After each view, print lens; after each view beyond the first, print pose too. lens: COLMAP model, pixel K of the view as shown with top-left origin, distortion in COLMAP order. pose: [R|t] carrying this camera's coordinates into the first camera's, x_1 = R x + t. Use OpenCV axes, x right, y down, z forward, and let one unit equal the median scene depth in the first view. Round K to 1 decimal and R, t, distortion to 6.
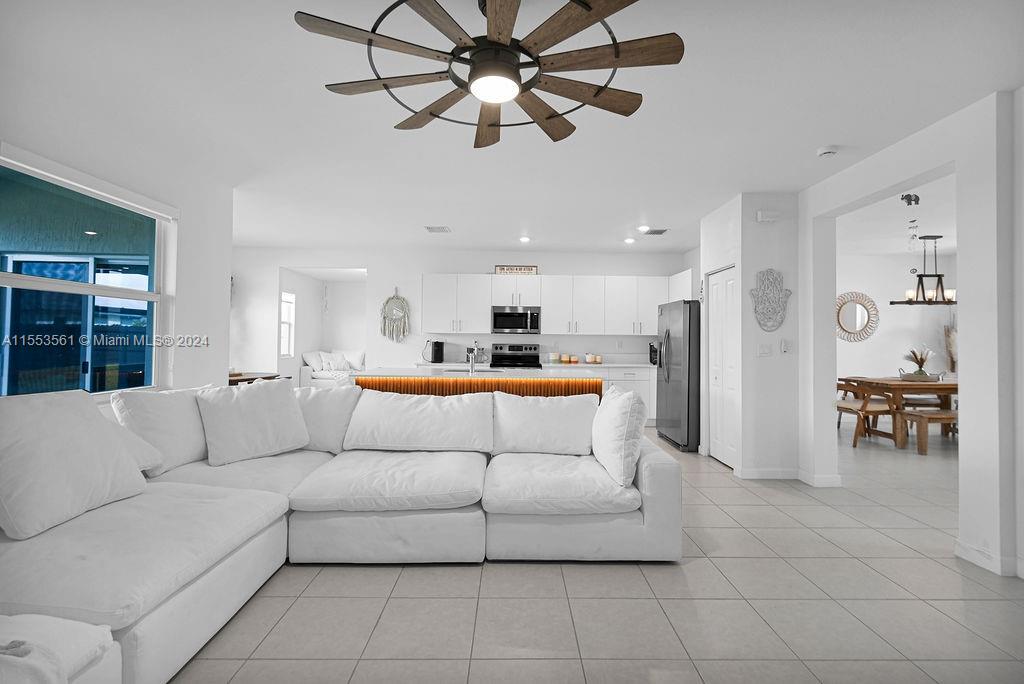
lens RADIAL K [[462.0, 0, 519.2], [0, 462.0, 331.4], [0, 0, 1]] dist [-0.000106, 0.000059]
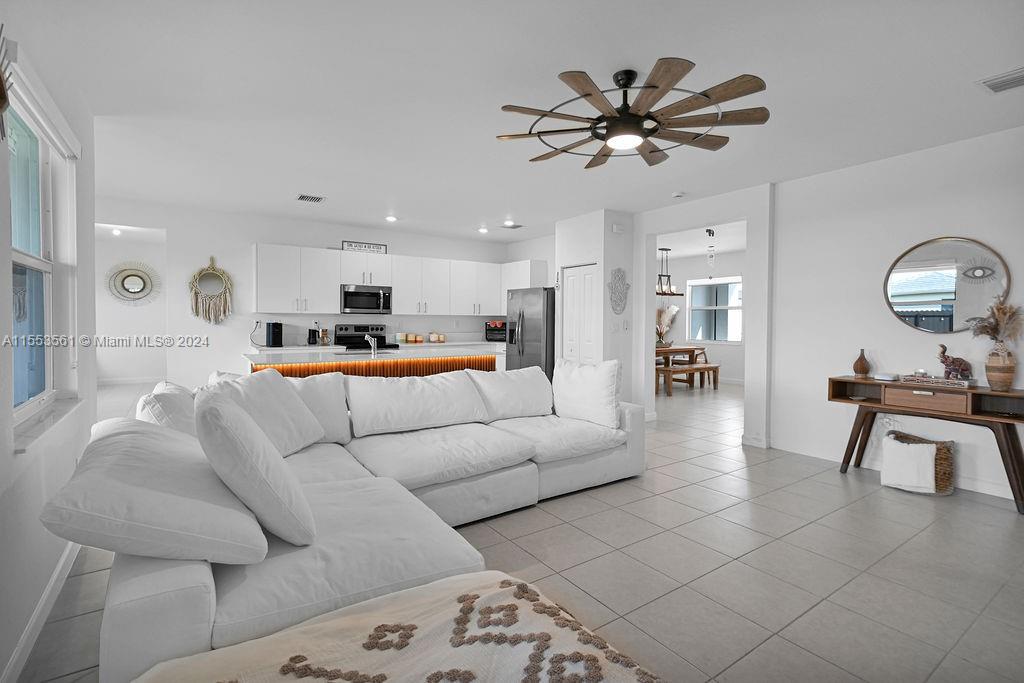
lens RADIAL K [[478.8, 0, 519.3], [0, 478.8, 324.4], [0, 0, 1]] dist [-0.001404, -0.000119]
pose [[0.828841, -0.009797, 0.559399, -0.344784], [-0.008350, 0.999519, 0.029877, -0.006453], [-0.559422, -0.029434, 0.828360, -0.006766]]
